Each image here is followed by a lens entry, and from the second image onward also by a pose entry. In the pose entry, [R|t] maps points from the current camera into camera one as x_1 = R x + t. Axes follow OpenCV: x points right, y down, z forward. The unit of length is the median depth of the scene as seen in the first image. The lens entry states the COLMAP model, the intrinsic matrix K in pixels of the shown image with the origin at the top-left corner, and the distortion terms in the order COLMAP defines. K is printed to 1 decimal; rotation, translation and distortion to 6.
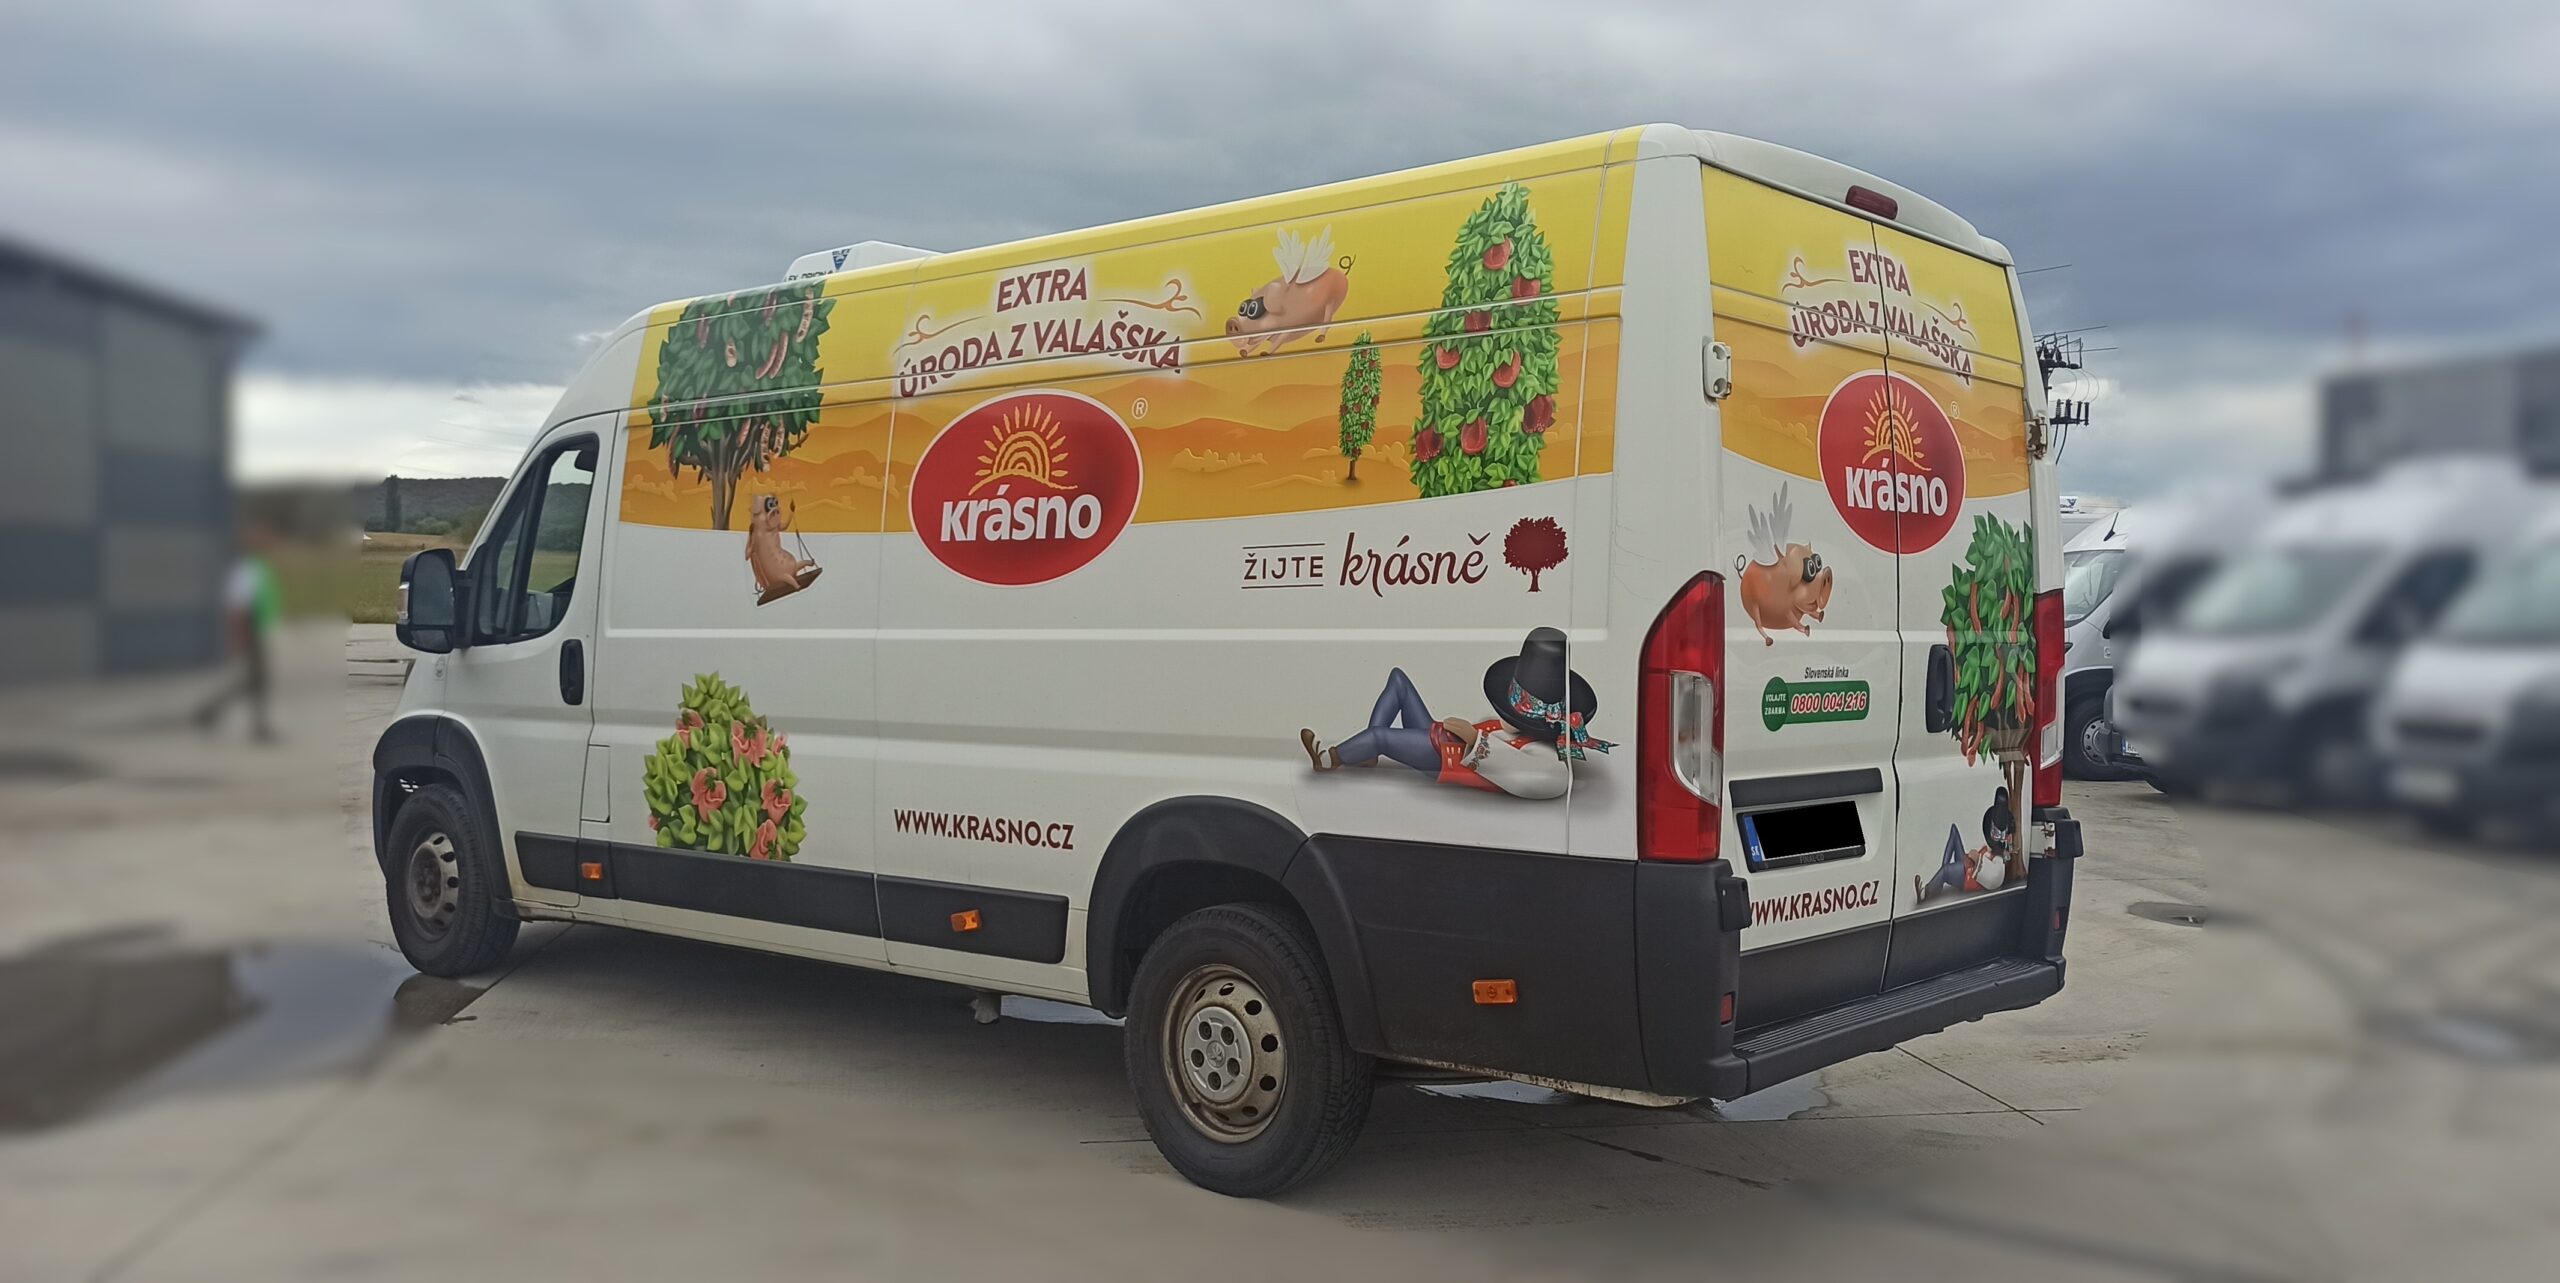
lens RADIAL K [[2090.9, 0, 1280.0], [0, 2090.9, 641.5], [0, 0, 1]] dist [0.075133, -0.003011]
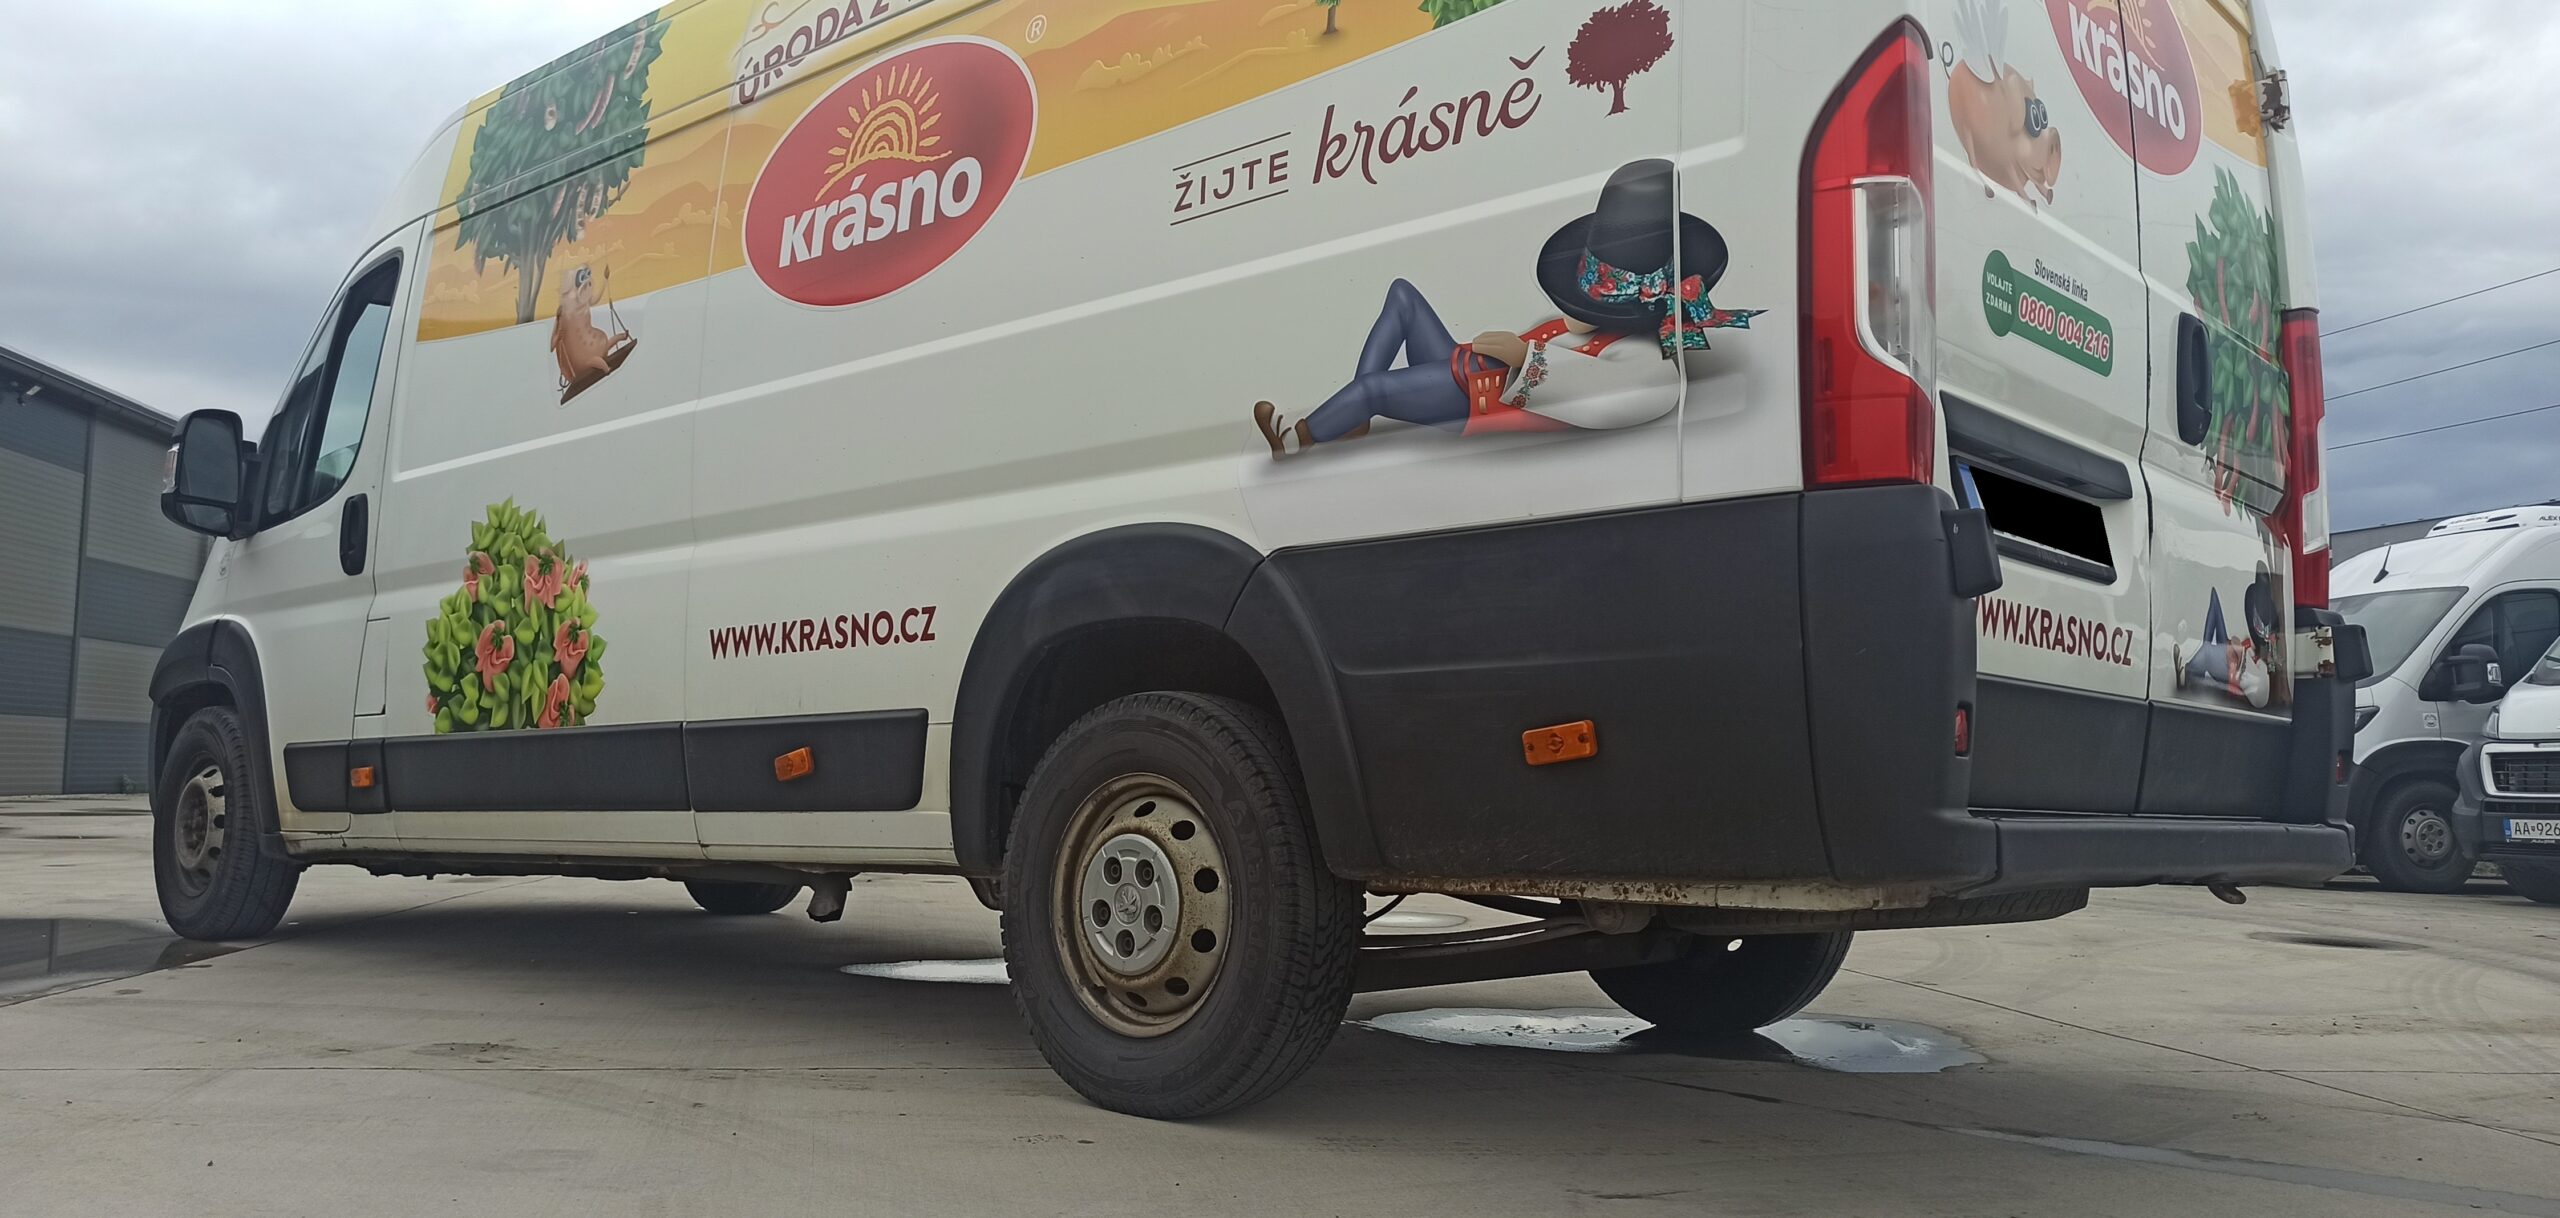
lens RADIAL K [[1947.3, 0, 1169.8], [0, 1947.3, 601.8], [0, 0, 1]] dist [0.076103, -0.044291]
pose [[0.999374, 0.004682, -0.035064, 0.004641], [-0.008810, 0.992913, -0.118517, 0.170981], [0.034260, 0.118752, 0.992333, 0.354742]]
